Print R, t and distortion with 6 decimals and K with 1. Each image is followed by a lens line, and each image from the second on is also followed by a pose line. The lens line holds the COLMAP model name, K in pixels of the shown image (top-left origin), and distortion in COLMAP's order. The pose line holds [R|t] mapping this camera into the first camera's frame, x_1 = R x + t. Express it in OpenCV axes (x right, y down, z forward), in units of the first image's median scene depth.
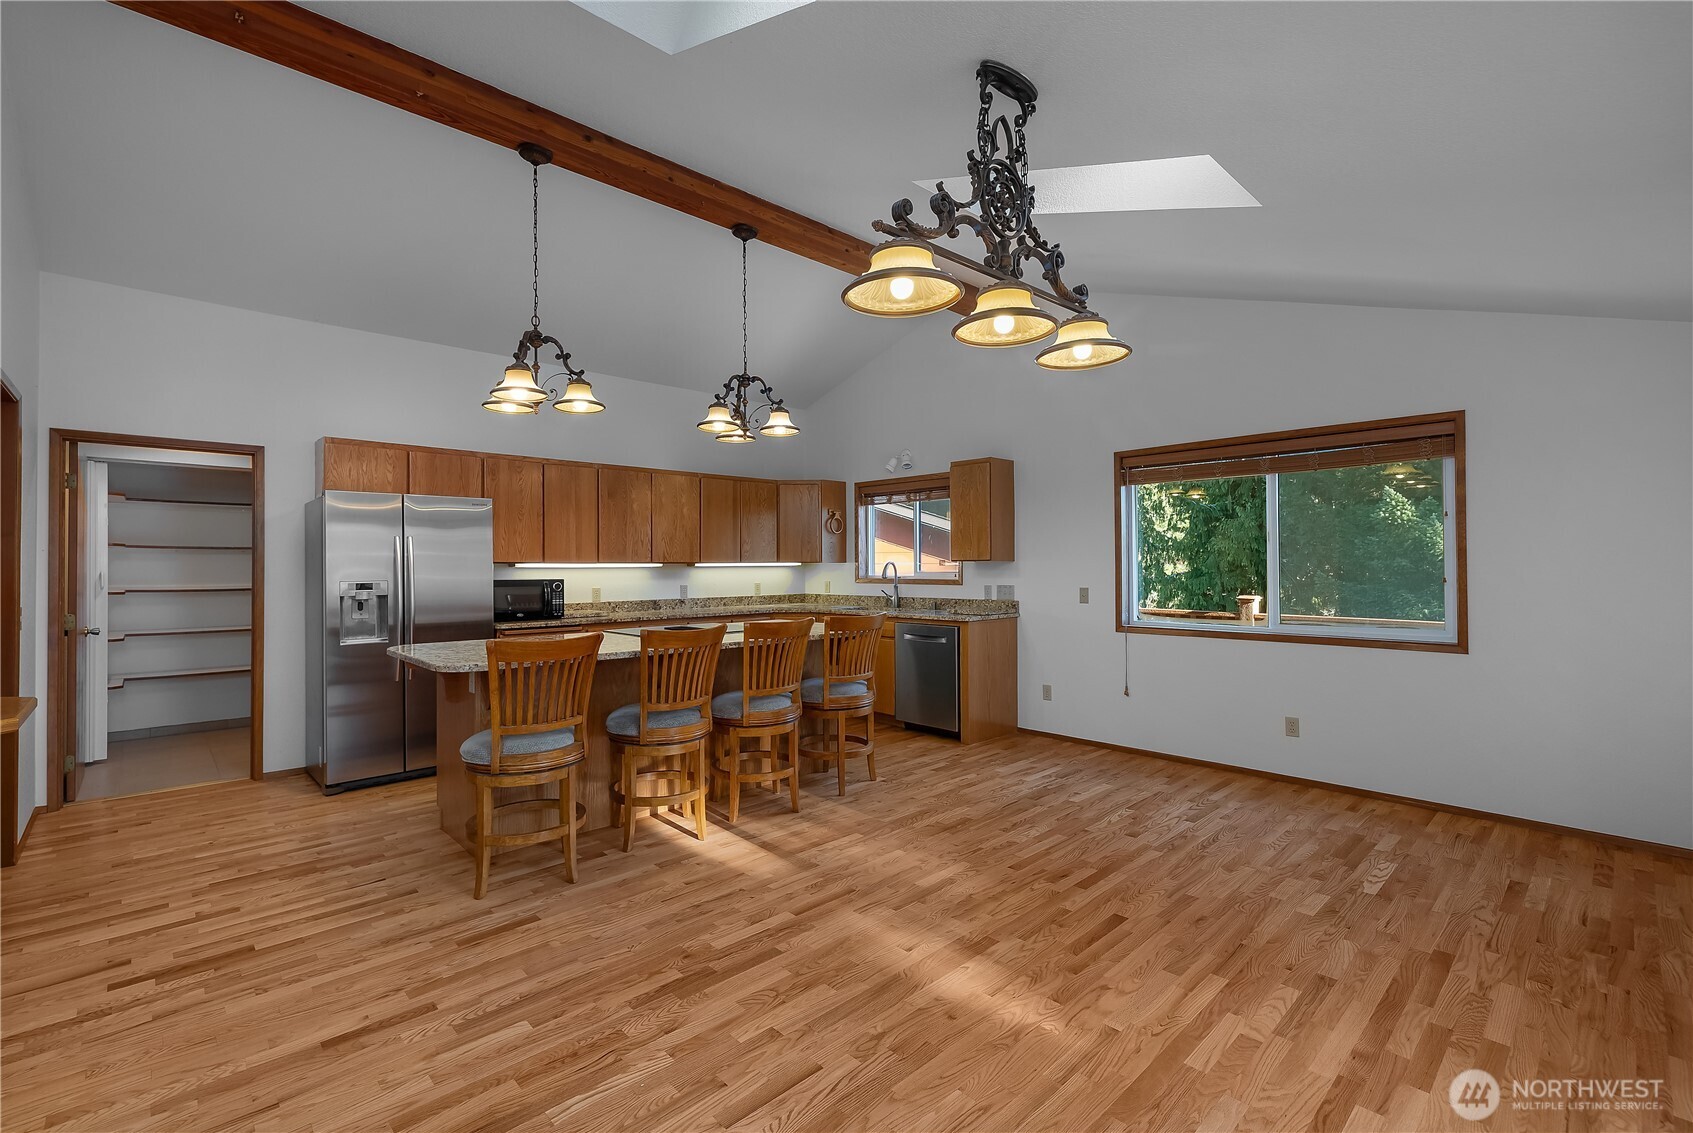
lens RADIAL K [[741.2, 0, 844.3], [0, 741.2, 567.6], [0, 0, 1]] dist [0.003819, -0.001221]
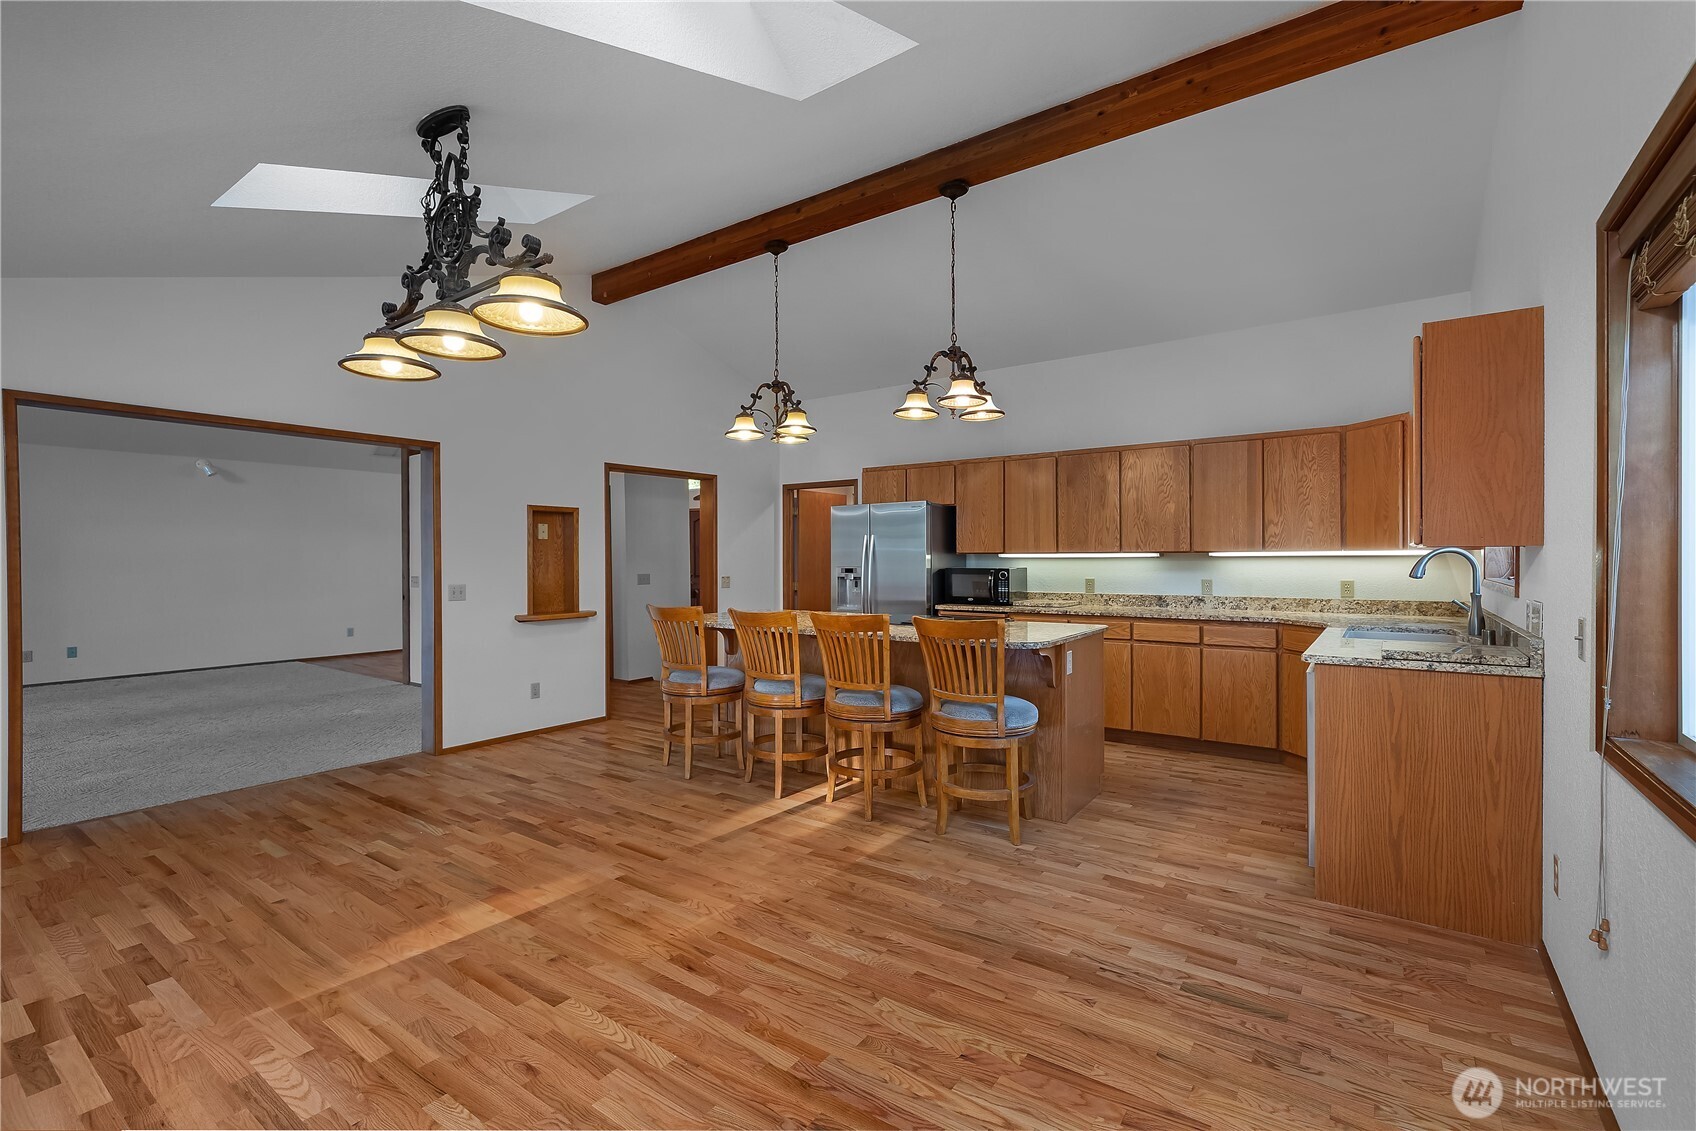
lens RADIAL K [[742.5, 0, 880.0], [0, 742.5, 570.5], [0, 0, 1]] dist [0.003819, -0.001221]
pose [[0.209725, 0.020115, -0.977553, 0.776527], [0.000520, 0.999786, 0.020684, -0.004510], [0.977760, -0.004846, 0.209670, 0.748373]]
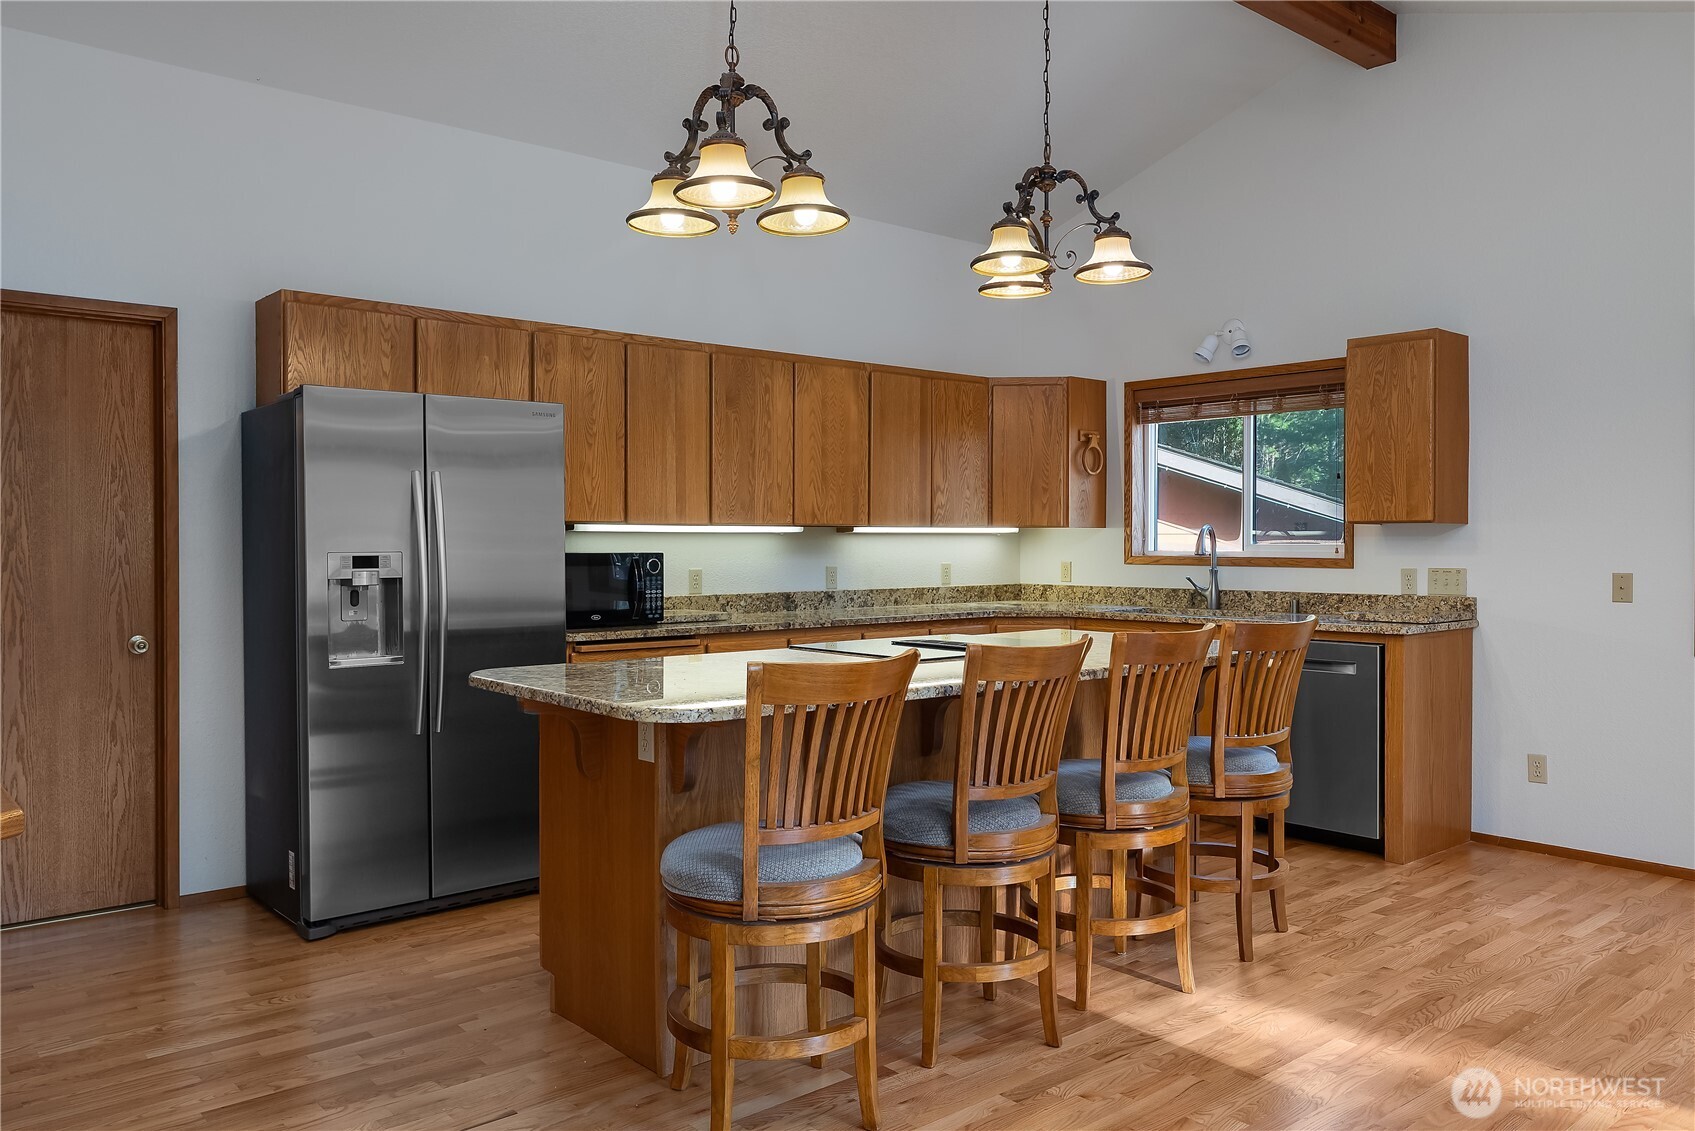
lens RADIAL K [[1259.5, 0, 852.7], [0, 1259.5, 569.1], [0, 0, 1]] dist [-0.001190, -0.002373]
pose [[0.998521, 0.004699, -0.054167, -0.232097], [-0.003623, 0.999795, 0.019935, 0.010545], [0.054250, -0.019709, 0.998333, 0.089098]]
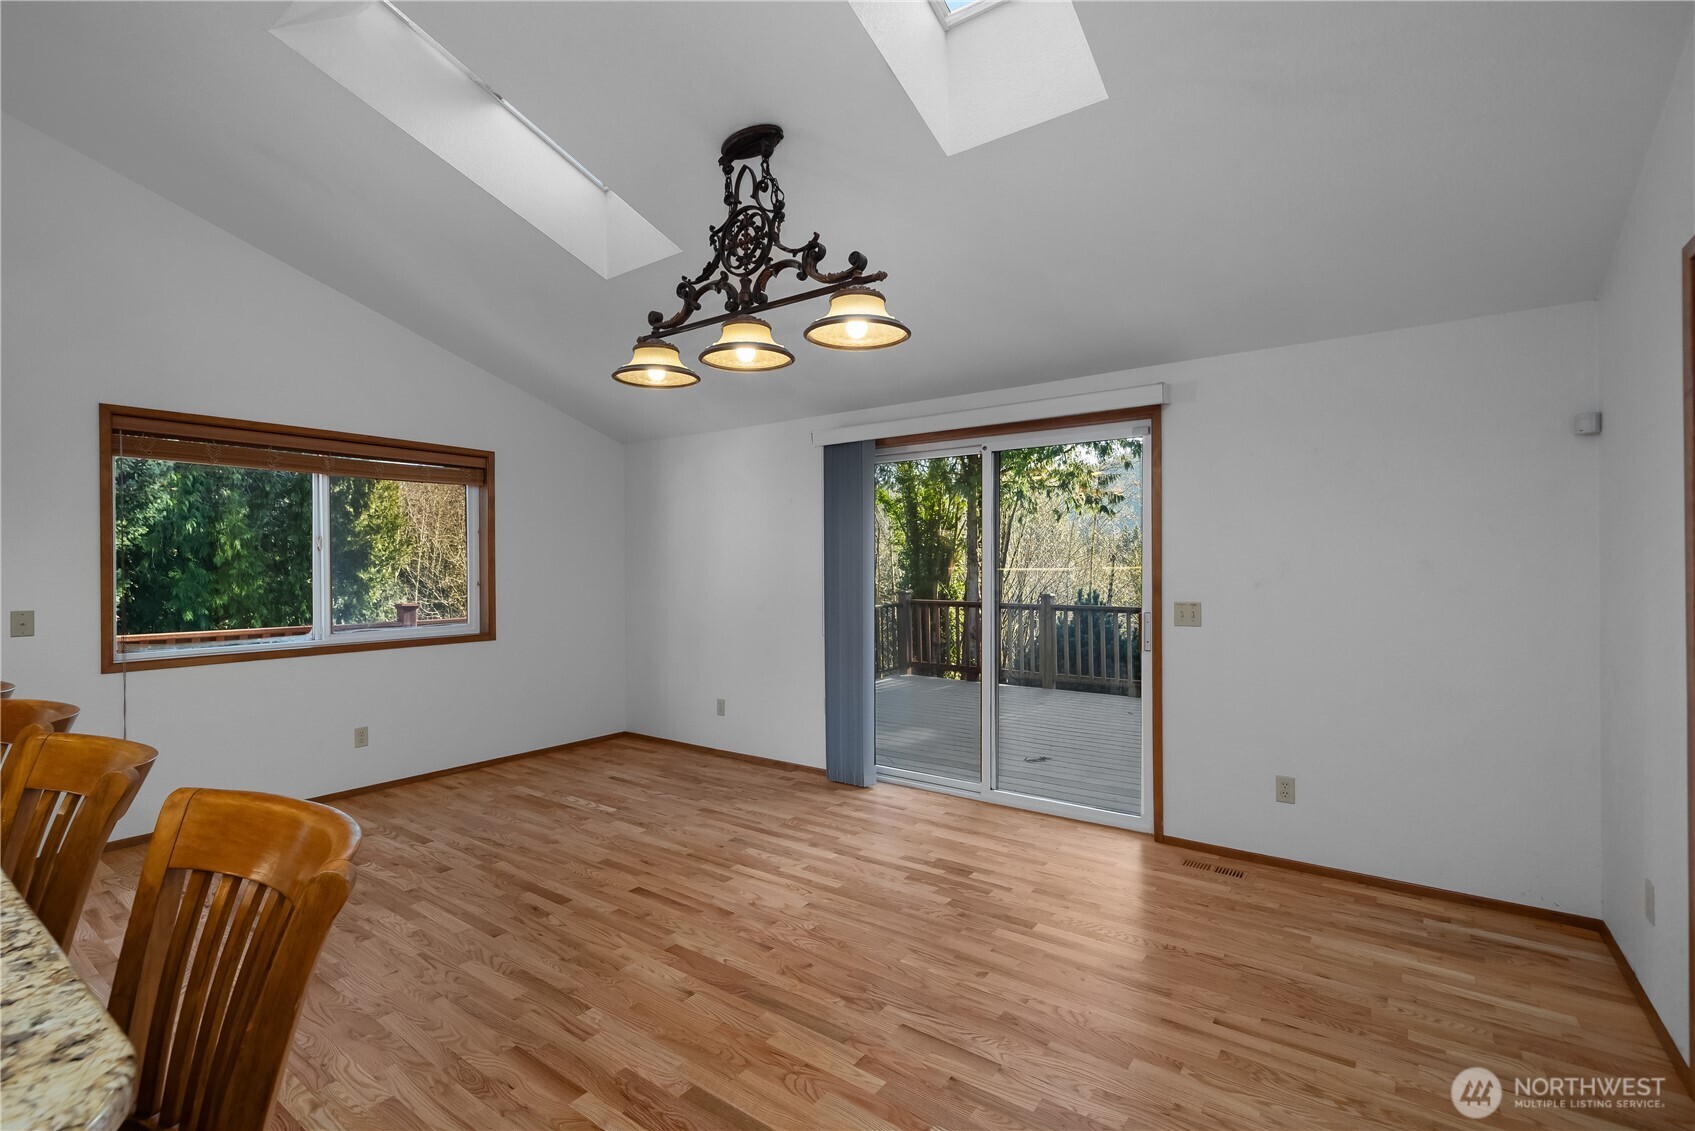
lens RADIAL K [[742.1, 0, 835.3], [0, 742.1, 571.0], [0, 0, 1]] dist [0.003819, -0.001221]
pose [[-0.164095, 0.000561, 0.986444, -0.490250], [0.005556, 0.999985, 0.000355, -0.001269], [-0.986429, 0.005539, -0.164095, 0.566167]]
